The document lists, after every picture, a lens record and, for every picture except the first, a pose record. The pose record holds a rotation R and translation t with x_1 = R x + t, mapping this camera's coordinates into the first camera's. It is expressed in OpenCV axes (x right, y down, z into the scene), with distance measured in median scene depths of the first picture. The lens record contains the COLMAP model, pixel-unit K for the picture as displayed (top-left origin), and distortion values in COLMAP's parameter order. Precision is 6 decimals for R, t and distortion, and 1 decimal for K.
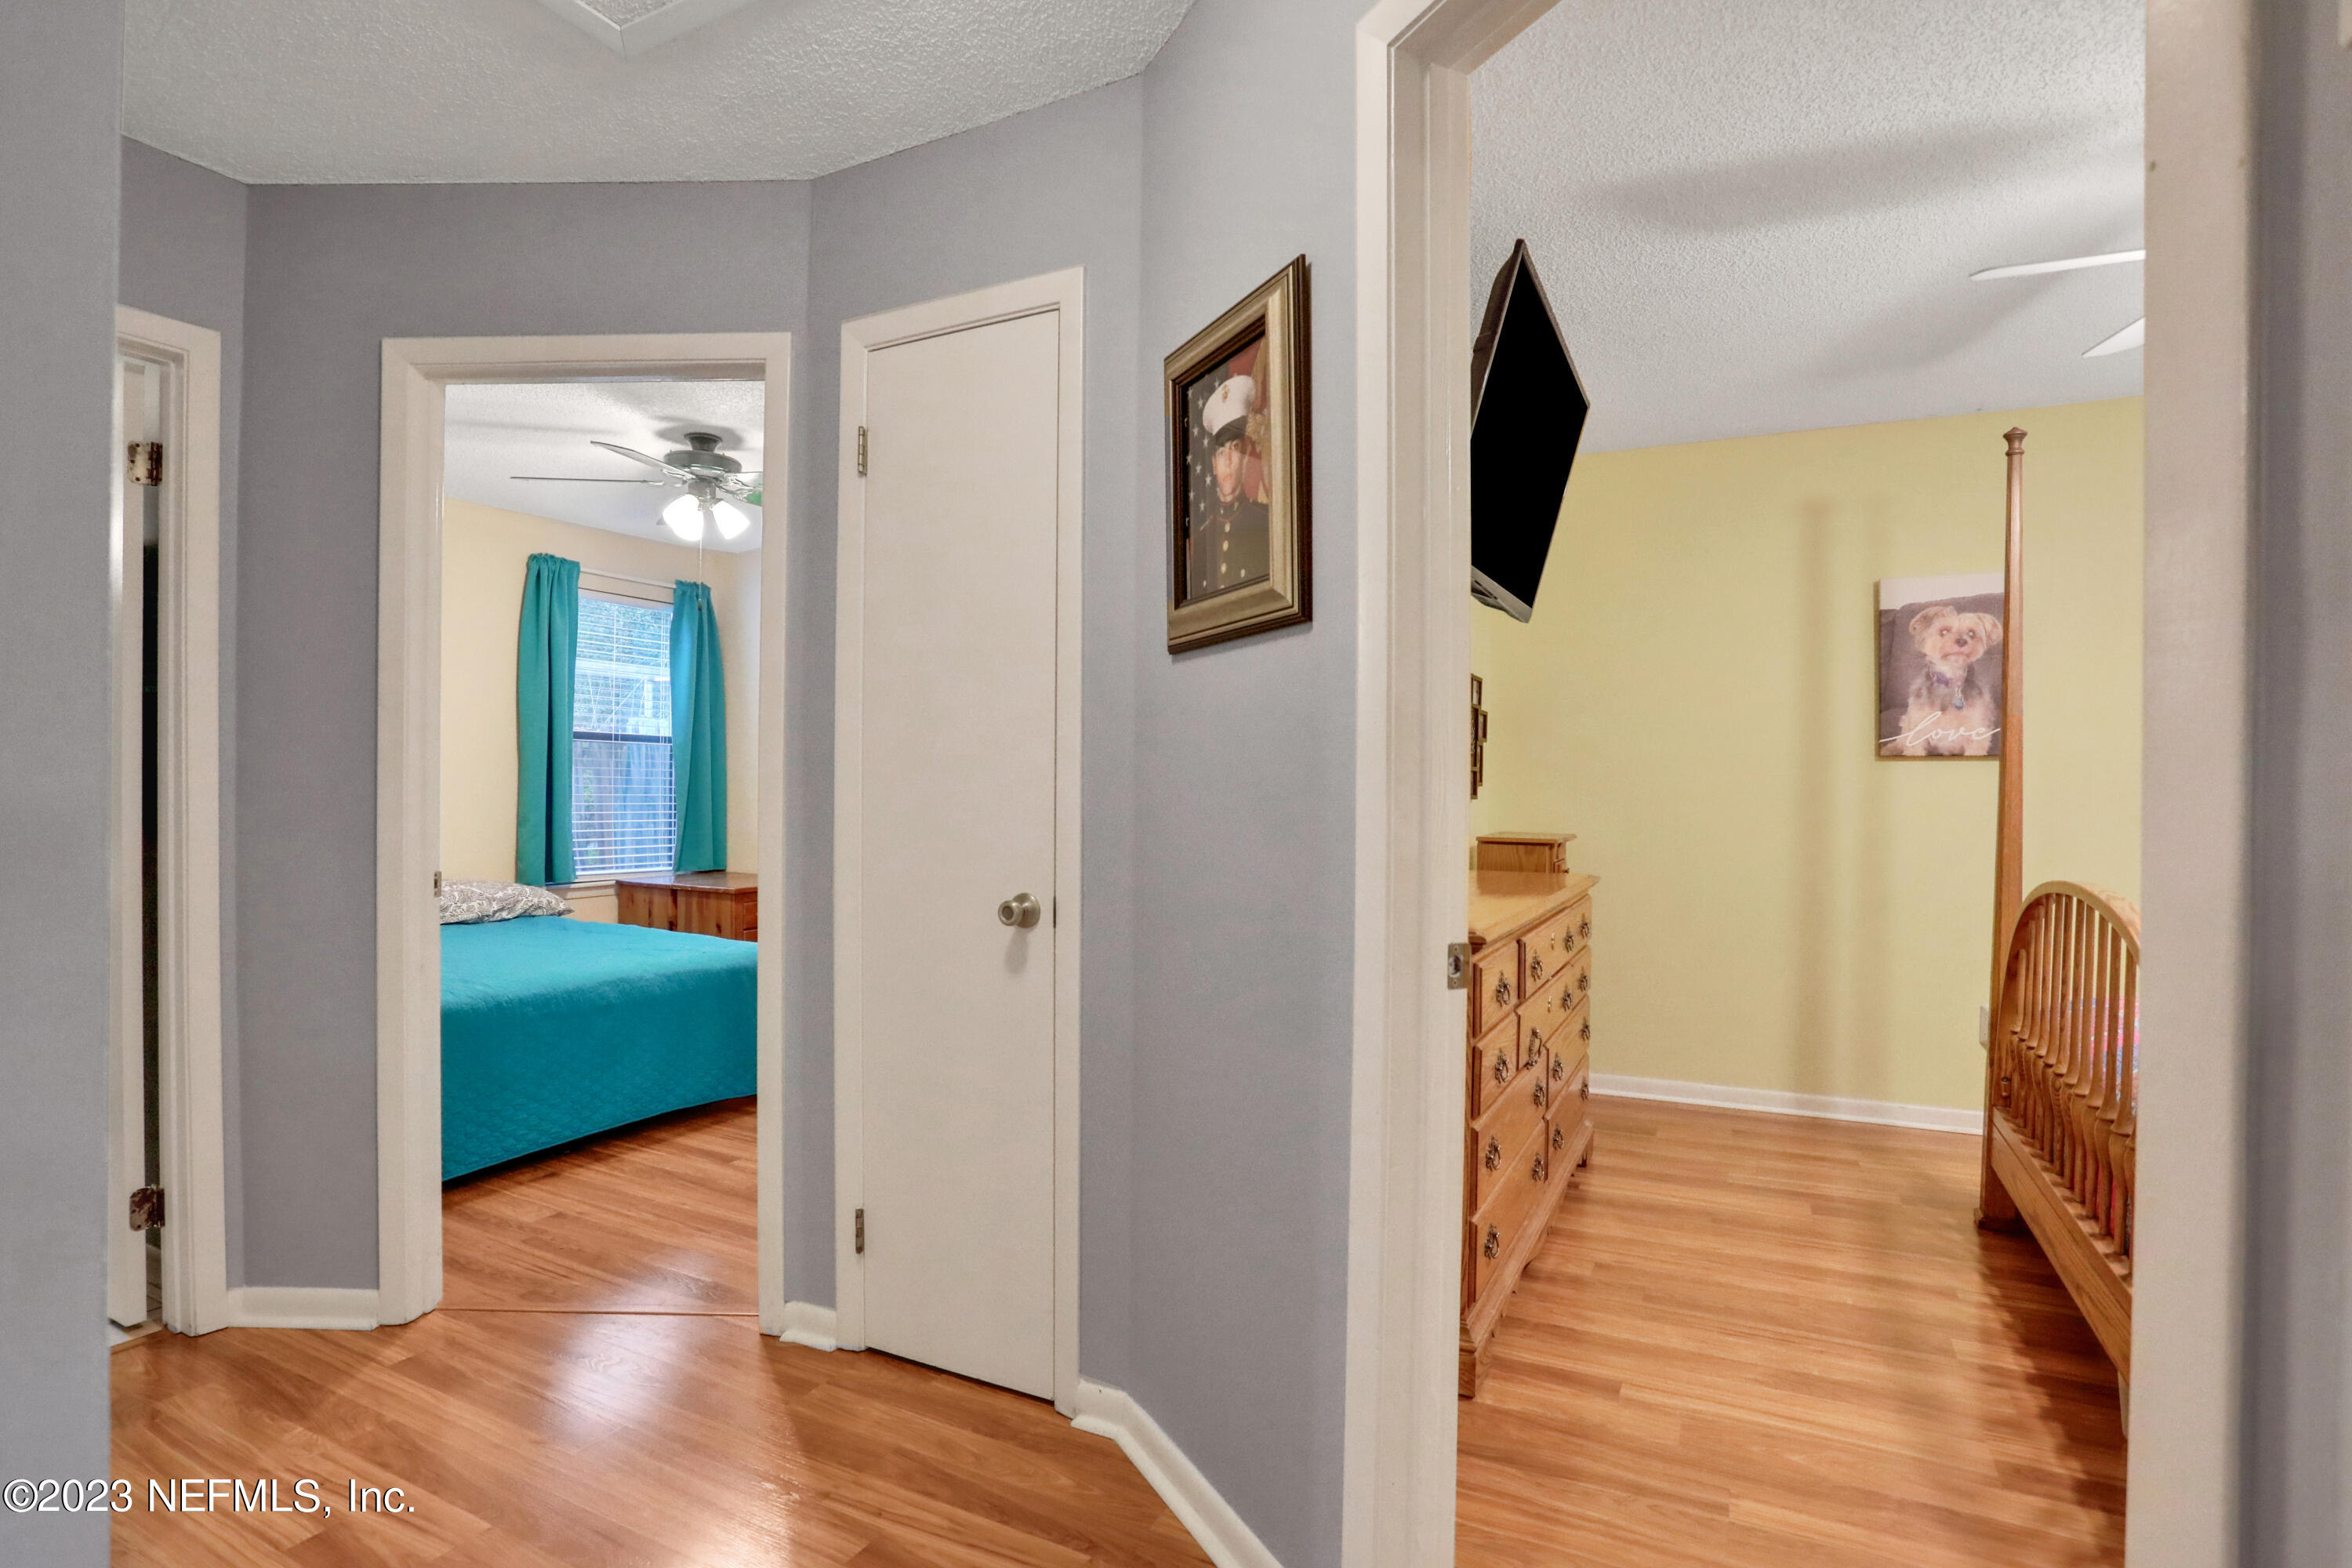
lens RADIAL K [[1167.4, 0, 1173.2], [0, 1167.4, 795.0], [0, 0, 1]] dist [-0.040599, -0.000246]
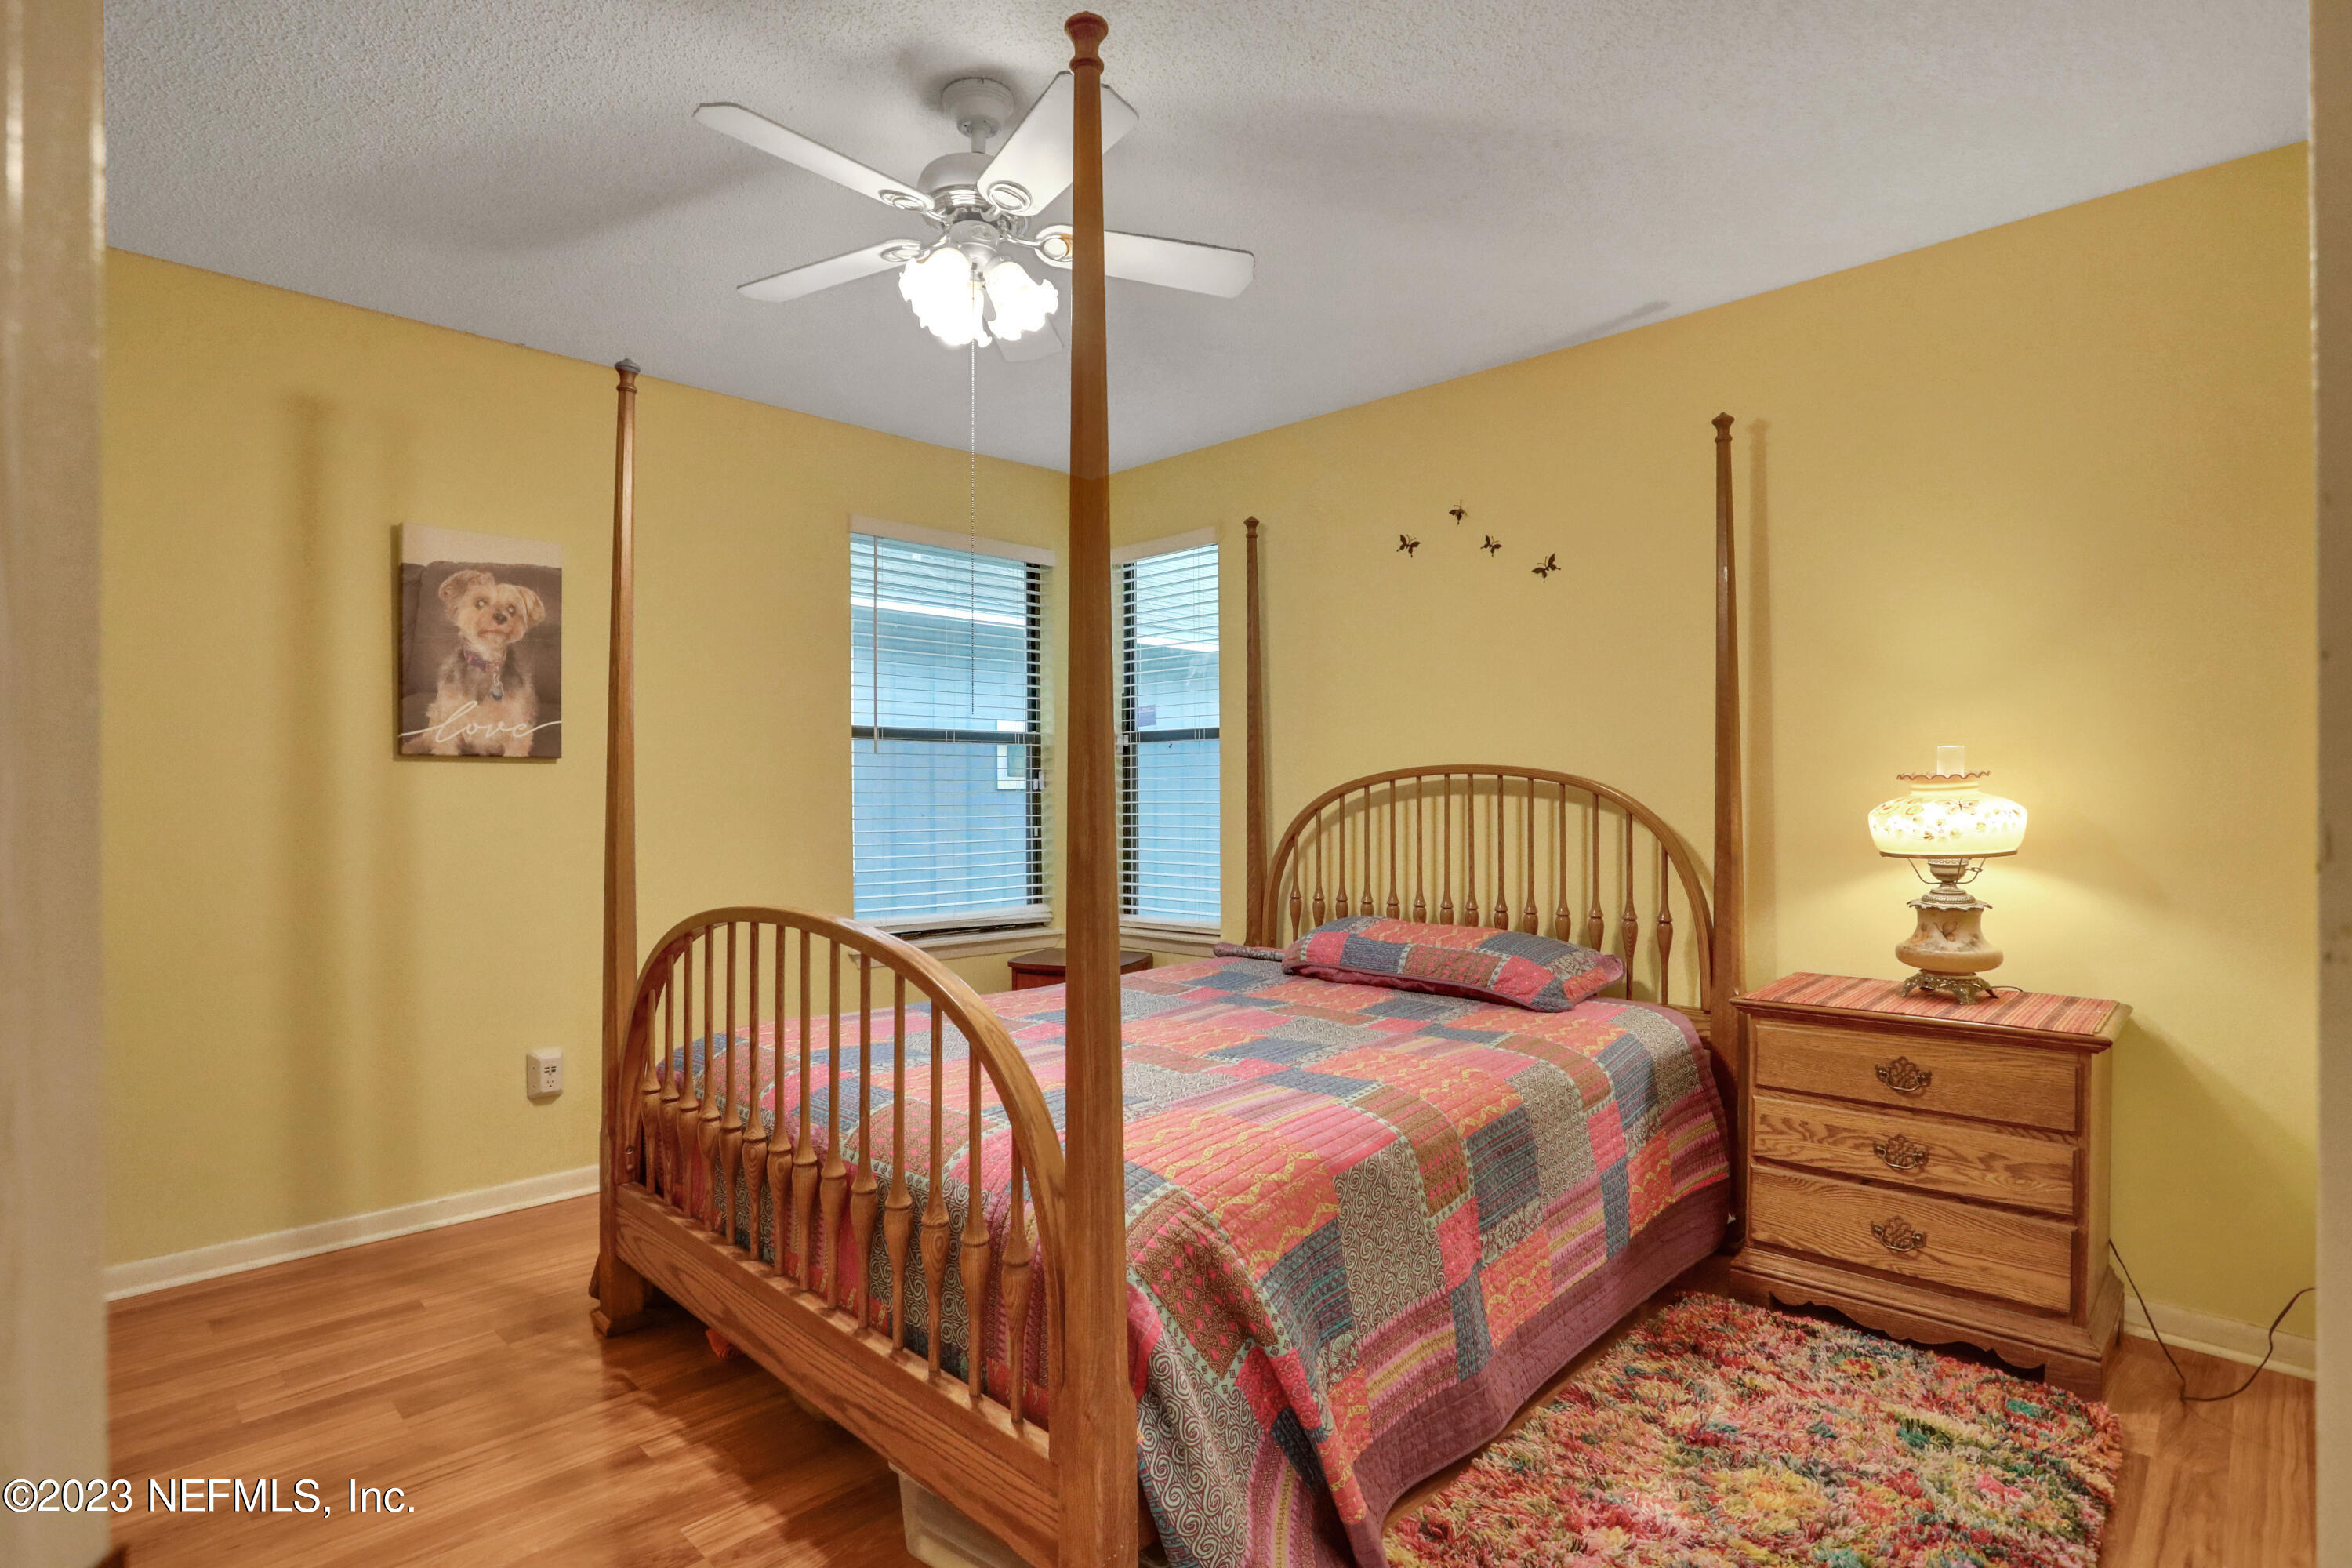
lens RADIAL K [[1167.4, 0, 1165.5], [0, 1167.4, 802.7], [0, 0, 1]] dist [-0.040599, -0.000246]
pose [[0.305671, -0.010770, 0.952076, 0.045705], [0.012219, 0.999898, 0.007388, -0.001222], [-0.952059, 0.009375, 0.305772, 0.292177]]
